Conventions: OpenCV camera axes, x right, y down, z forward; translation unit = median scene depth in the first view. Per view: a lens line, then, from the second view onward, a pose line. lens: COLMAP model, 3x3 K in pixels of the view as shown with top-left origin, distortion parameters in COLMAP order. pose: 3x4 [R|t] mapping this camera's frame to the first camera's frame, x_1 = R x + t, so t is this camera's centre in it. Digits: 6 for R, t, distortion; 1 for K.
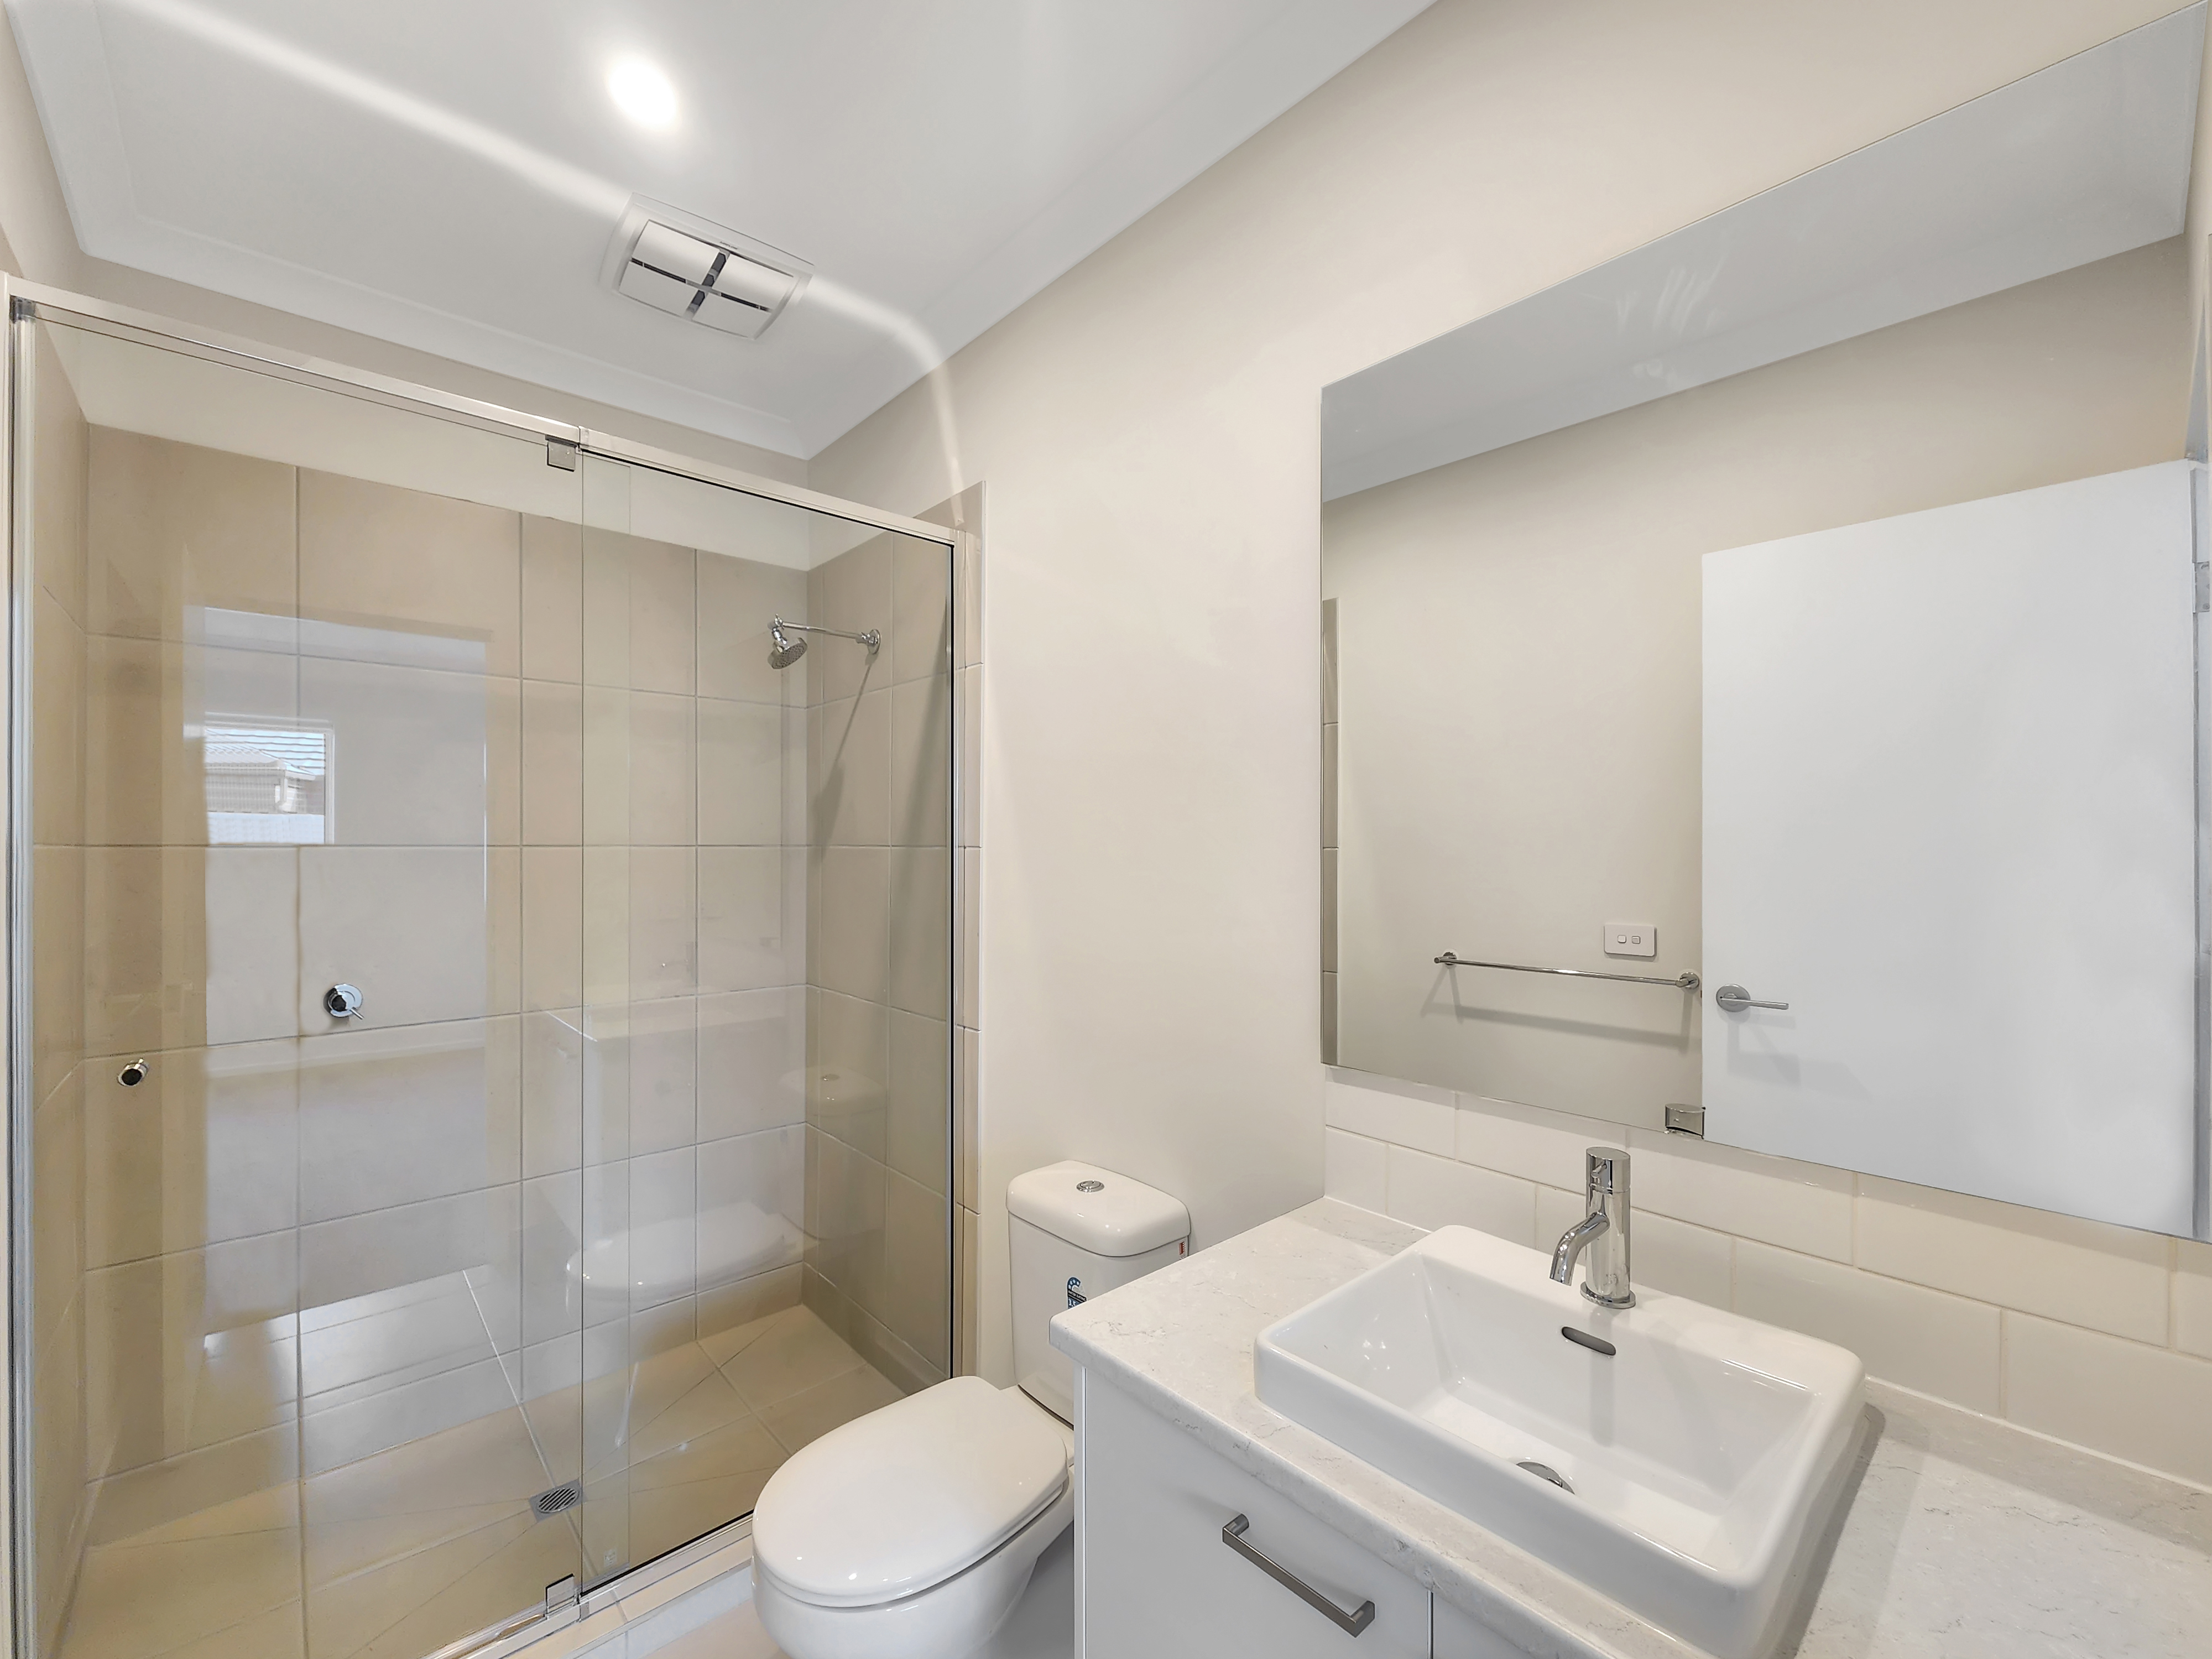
lens RADIAL K [[929.6, 0, 1107.6], [0, 929.6, 836.8], [0, 0, 1]] dist [0.000896, -0.000632]
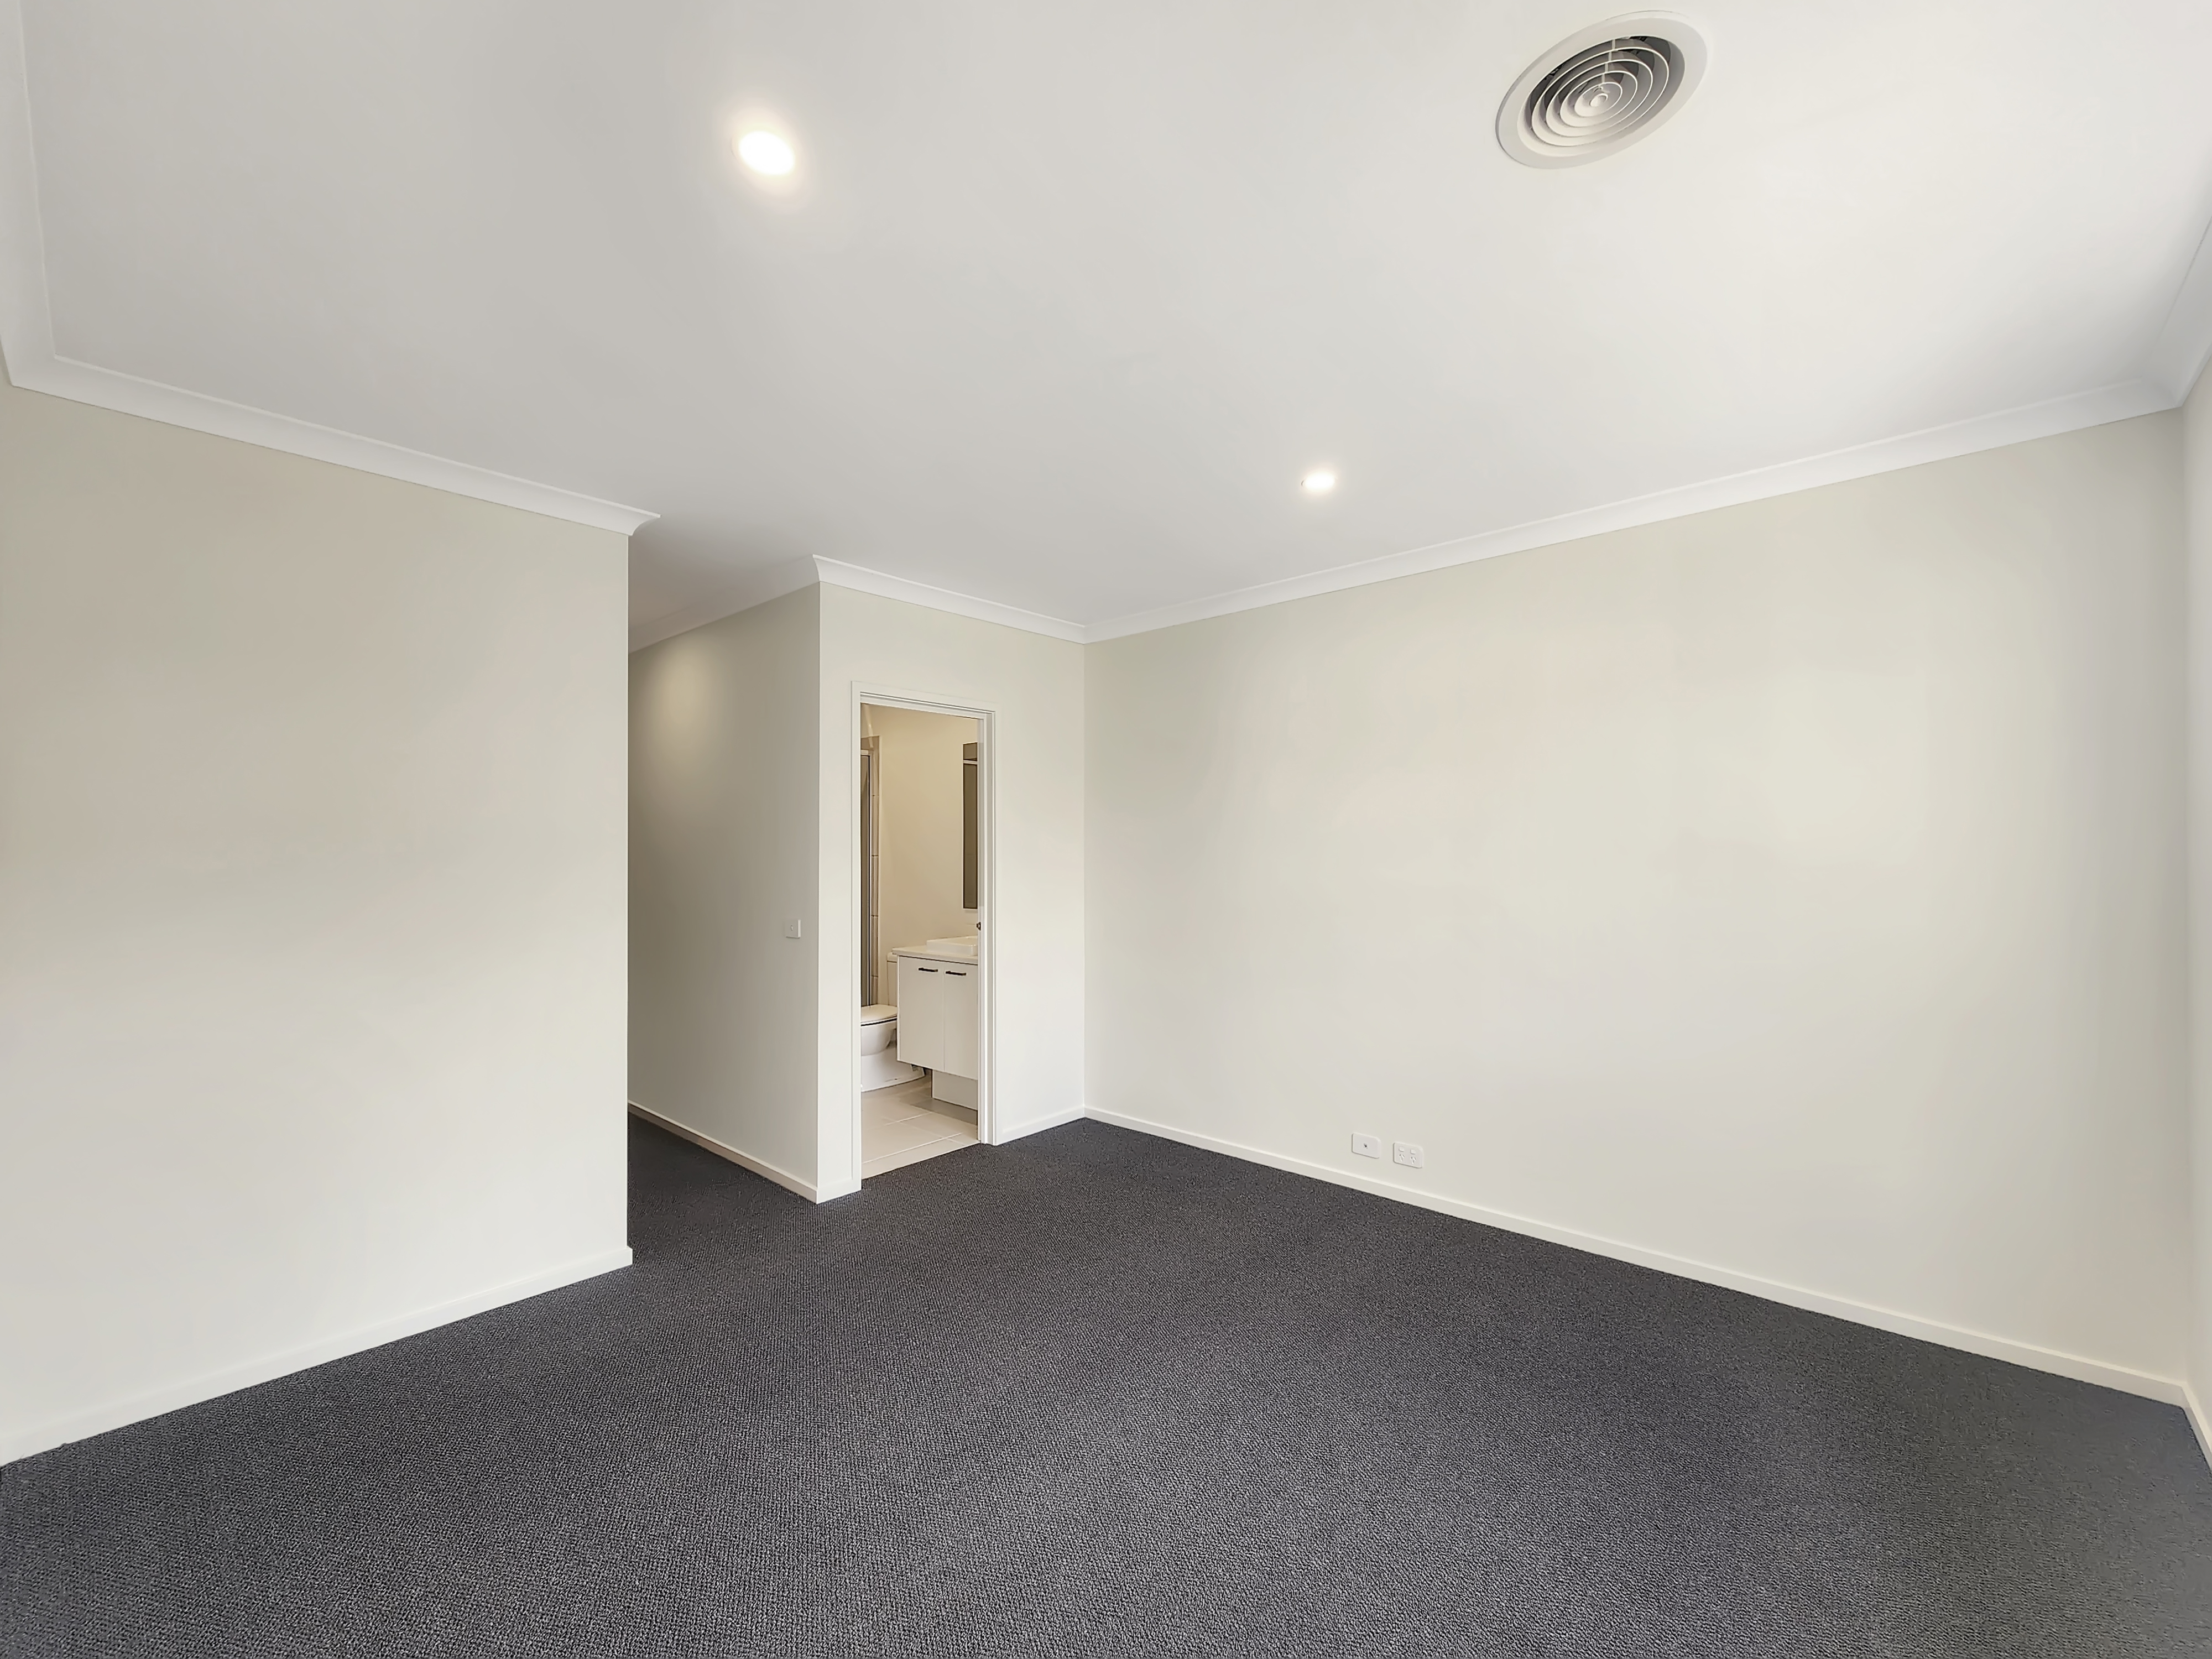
lens RADIAL K [[929.6, 0, 1104.7], [0, 929.6, 838.1], [0, 0, 1]] dist [0.000896, -0.000632]
pose [[0.994777, -0.001908, 0.102053, 0.288815], [0.002282, 0.999991, -0.003557, -0.033861], [-0.102045, 0.003771, 0.994773, -2.107743]]
